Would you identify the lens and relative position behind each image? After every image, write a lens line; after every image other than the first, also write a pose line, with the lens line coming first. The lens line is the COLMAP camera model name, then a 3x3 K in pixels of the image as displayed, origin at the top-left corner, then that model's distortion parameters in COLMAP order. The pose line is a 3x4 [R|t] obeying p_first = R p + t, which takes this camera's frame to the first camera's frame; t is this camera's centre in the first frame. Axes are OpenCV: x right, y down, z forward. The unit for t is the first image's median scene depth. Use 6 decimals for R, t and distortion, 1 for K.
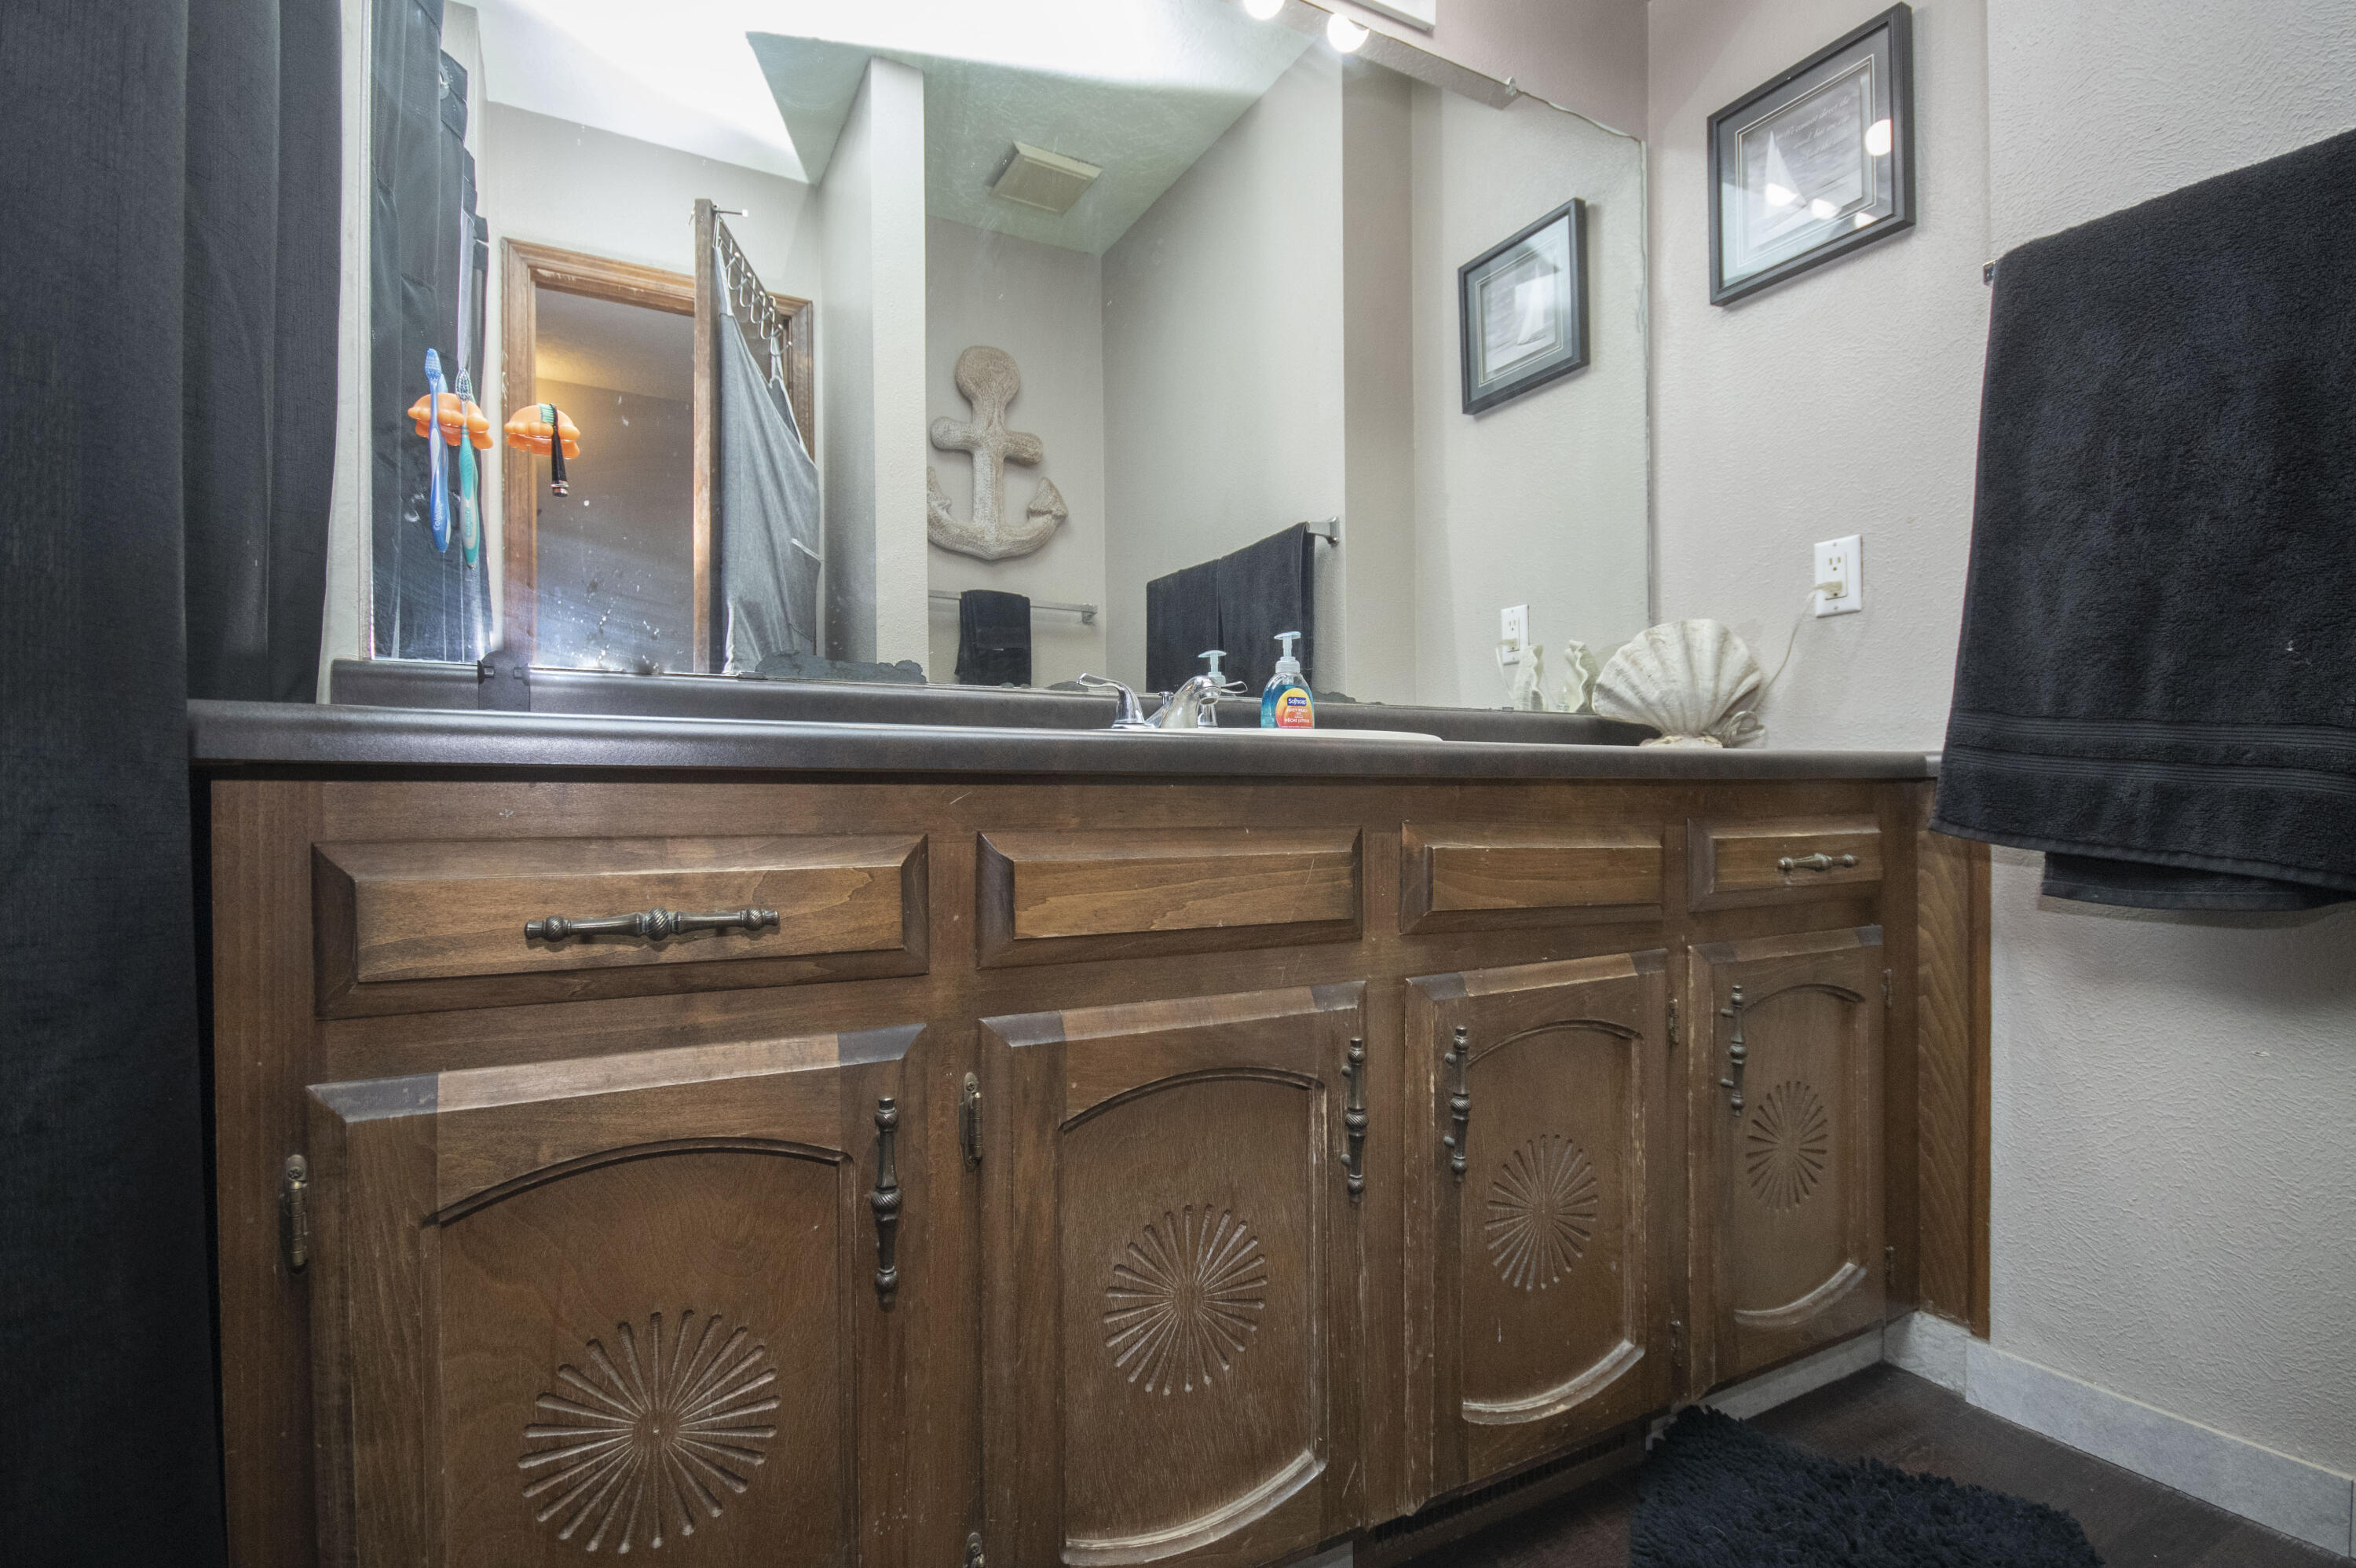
lens RADIAL K [[1094.4, 0, 1174.6], [0, 1094.4, 818.2], [0, 0, 1]] dist [0.000955, -0.008483]
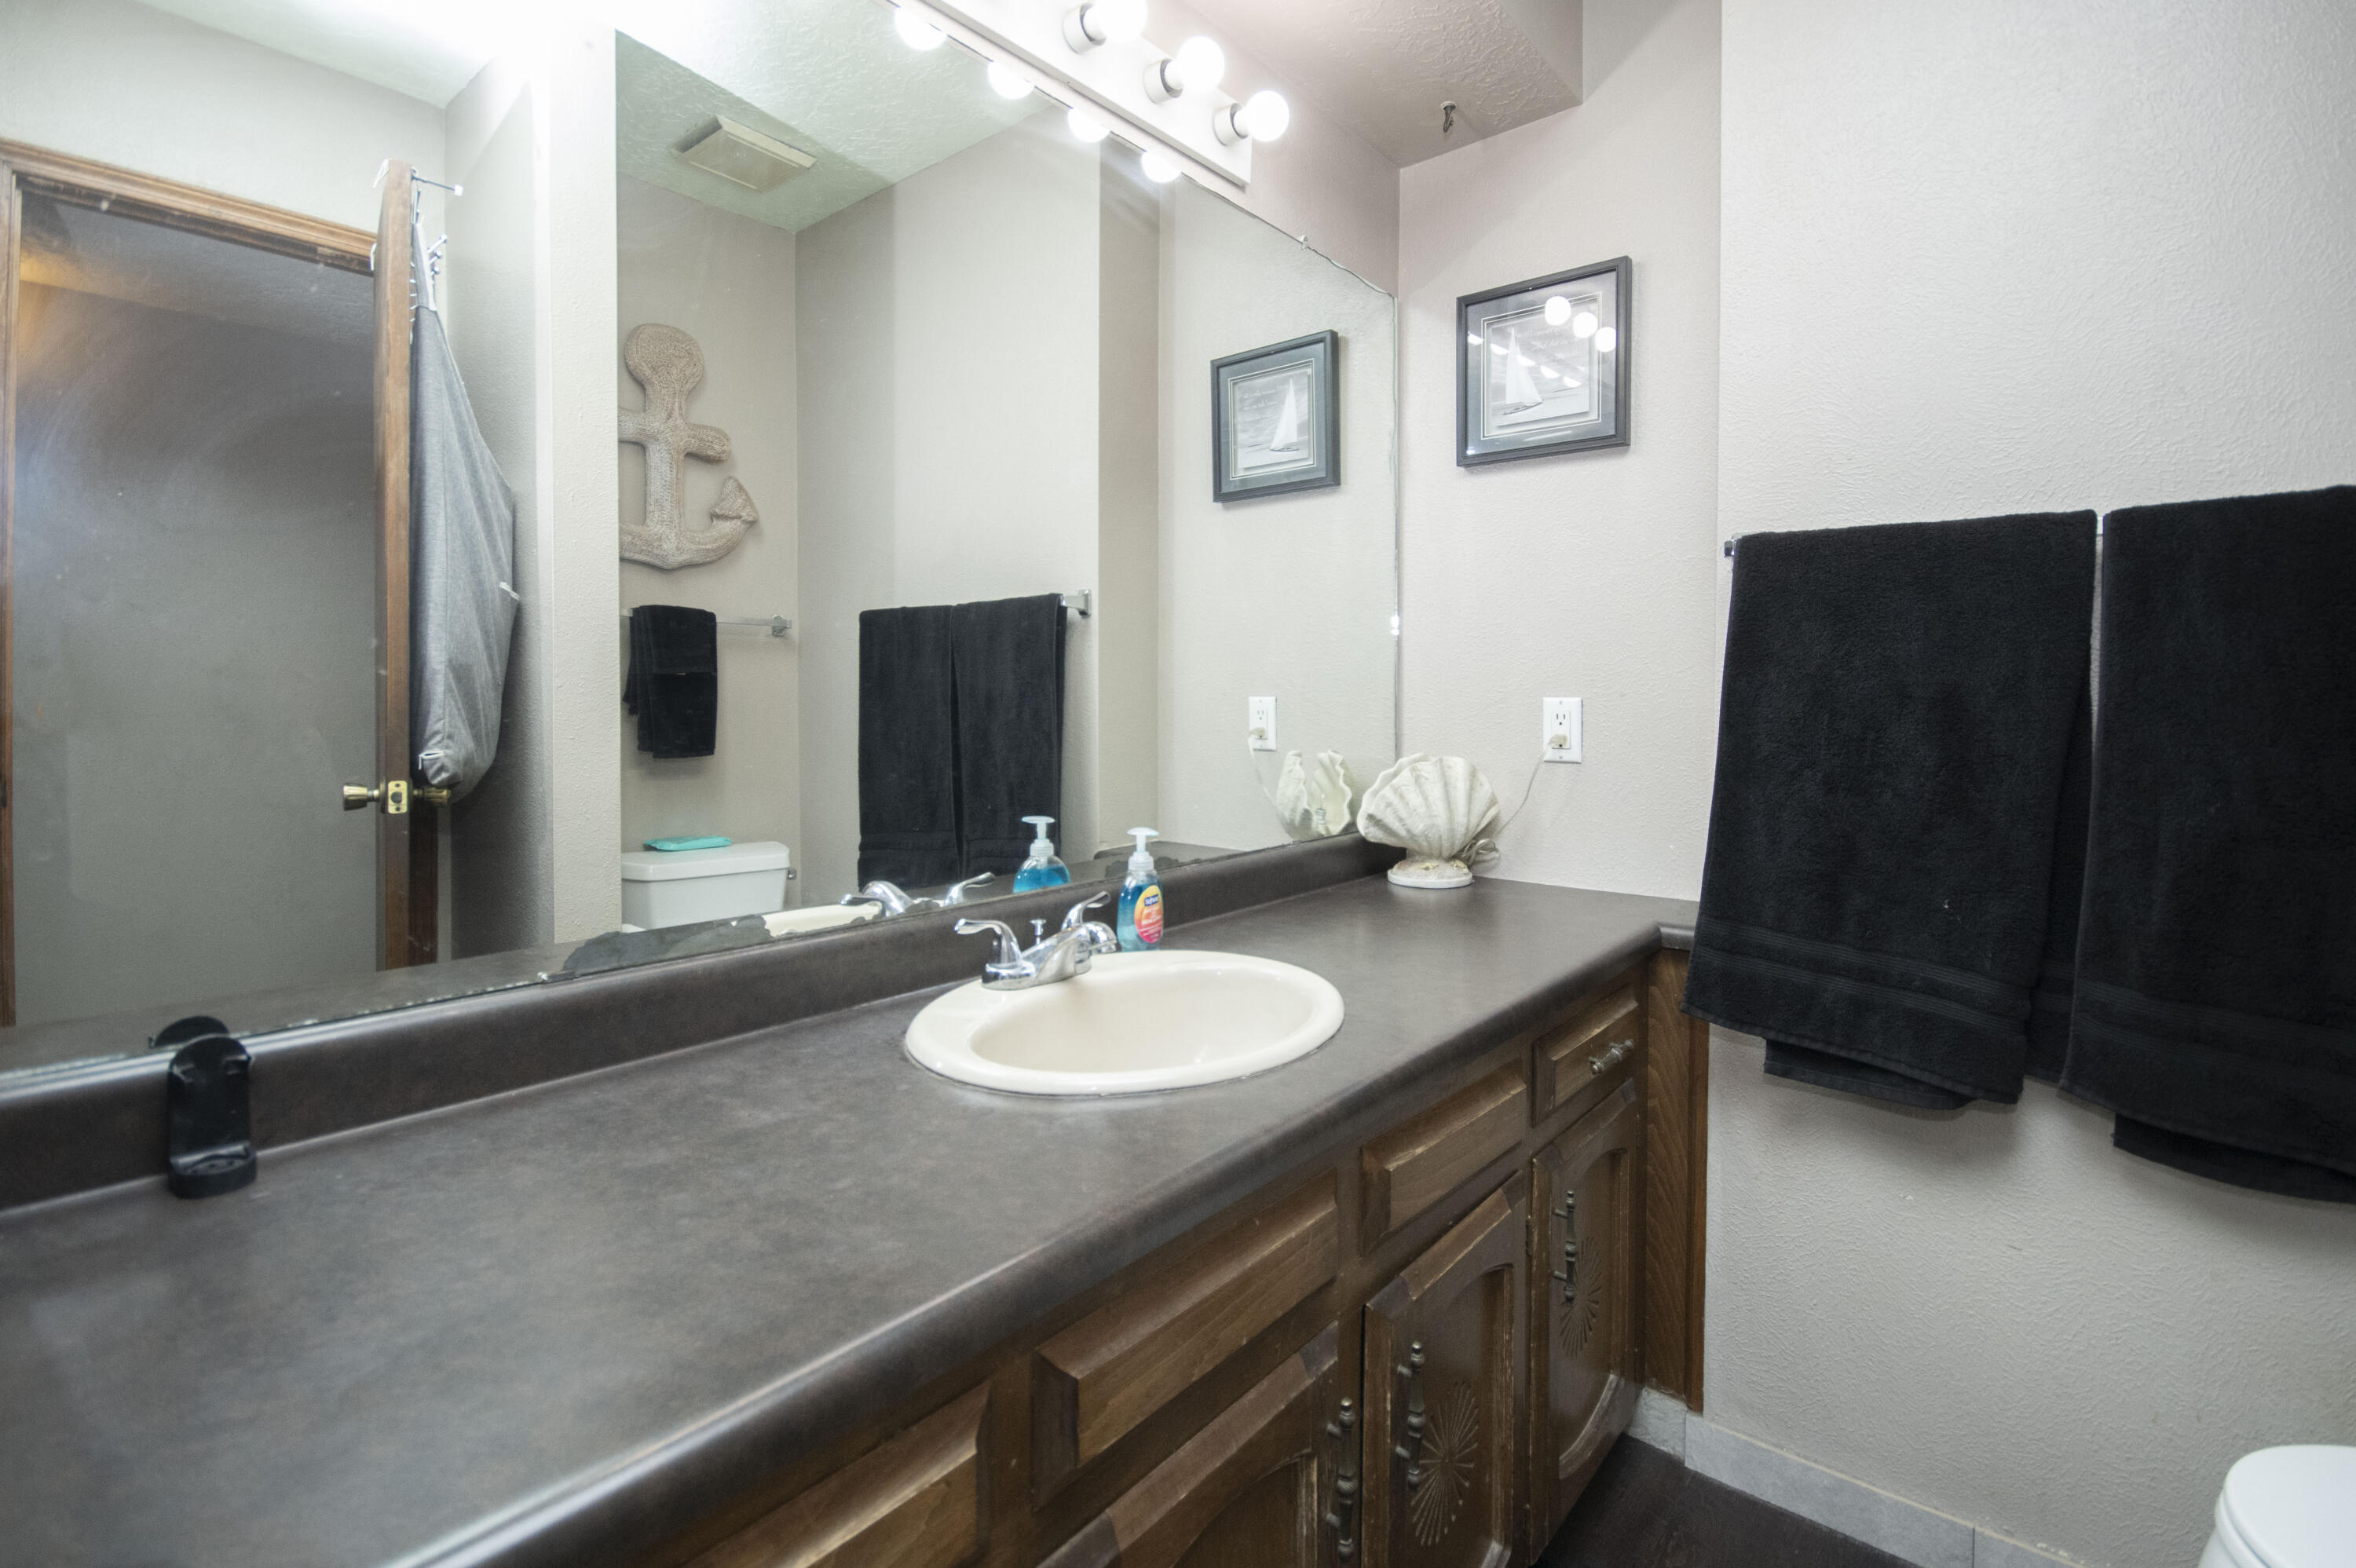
lens RADIAL K [[1073.5, 0, 1184.8], [0, 1073.5, 720.2], [0, 0, 1]] dist [-0.000885, -0.005822]
pose [[0.929562, 0.005879, 0.368619, -0.225827], [-0.009630, 0.999919, 0.008336, -0.288049], [-0.368540, -0.011298, 0.929543, 0.107383]]
